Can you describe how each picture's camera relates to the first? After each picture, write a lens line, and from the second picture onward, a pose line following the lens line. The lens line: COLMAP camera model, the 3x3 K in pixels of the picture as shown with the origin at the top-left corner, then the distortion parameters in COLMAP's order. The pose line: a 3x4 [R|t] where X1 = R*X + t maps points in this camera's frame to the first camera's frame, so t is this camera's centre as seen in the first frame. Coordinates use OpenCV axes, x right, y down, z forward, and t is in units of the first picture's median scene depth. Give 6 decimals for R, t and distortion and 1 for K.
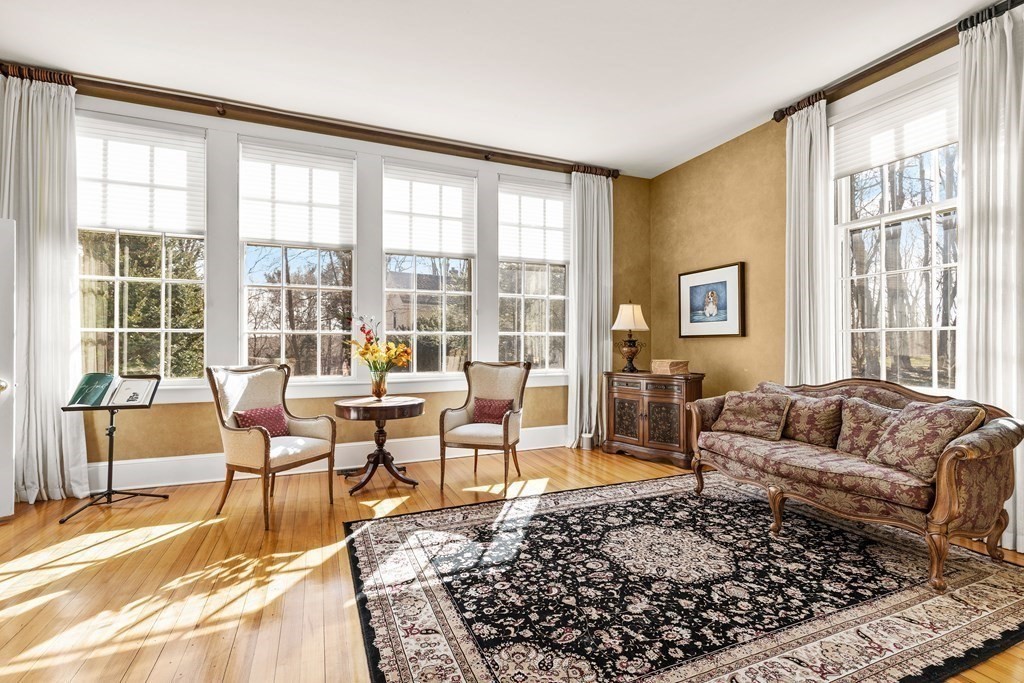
lens RADIAL K [[464.7, 0, 509.1], [0, 464.7, 338.1], [0, 0, 1]] dist [0.001356, 0.000717]
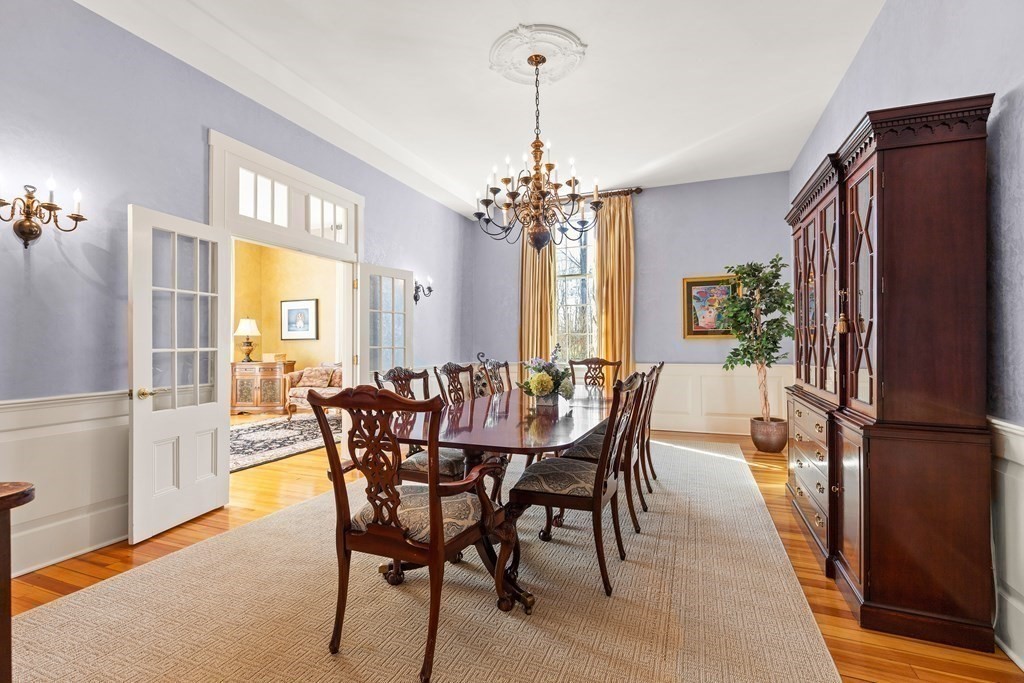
lens RADIAL K [[464.7, 0, 511.0], [0, 464.7, 337.6], [0, 0, 1]] dist [0.001356, 0.000717]
pose [[0.699001, 0.004857, 0.715104, -0.258072], [0.000705, 0.999972, -0.007481, 0.002509], [-0.715120, 0.005734, 0.698978, -0.785761]]
